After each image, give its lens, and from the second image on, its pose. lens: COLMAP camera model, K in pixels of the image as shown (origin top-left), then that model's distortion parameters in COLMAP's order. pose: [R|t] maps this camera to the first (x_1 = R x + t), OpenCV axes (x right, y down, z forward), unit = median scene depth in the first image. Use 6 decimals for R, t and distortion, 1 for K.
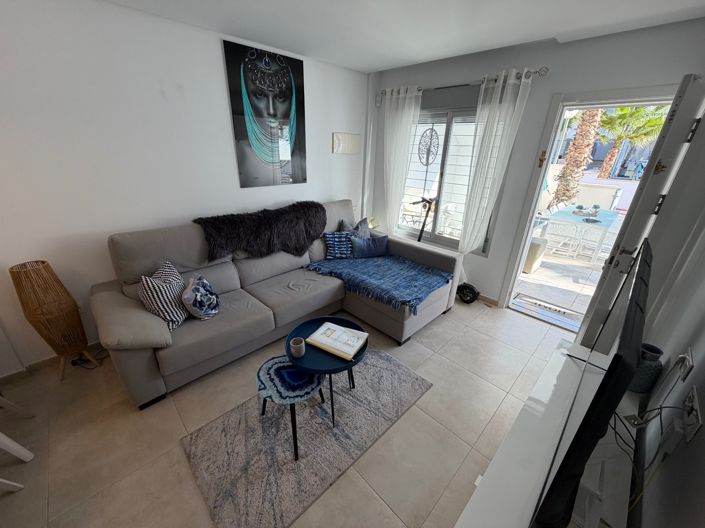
lens RADIAL K [[280.0, 0, 352.9], [0, 280.0, 265.1], [0, 0, 1]] dist [0.000111, 0.000422]
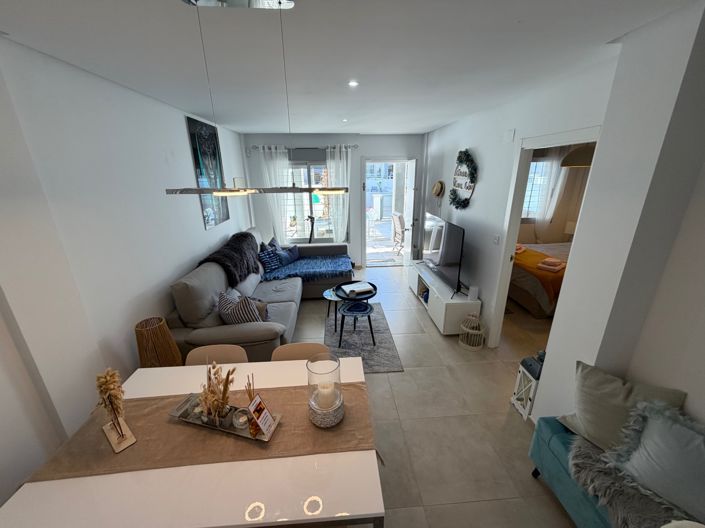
lens RADIAL K [[280.0, 0, 352.8], [0, 280.0, 265.5], [0, 0, 1]] dist [0.000111, 0.000422]
pose [[0.643622, -0.280335, 0.712153, -0.962342], [0.329916, 0.941234, 0.072343, -0.018981], [-0.690584, 0.188389, 0.698286, -0.237211]]
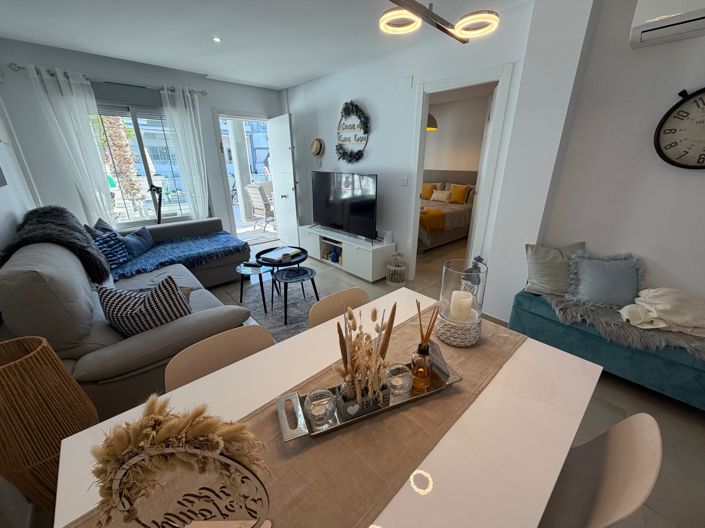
lens RADIAL K [[280.0, 0, 352.3], [0, 280.0, 265.0], [0, 0, 1]] dist [0.000111, 0.000422]
pose [[0.039251, -0.378065, 0.924946, -1.063055], [0.397001, 0.855365, 0.332777, -0.034811], [-0.916978, 0.354143, 0.183667, 0.245018]]
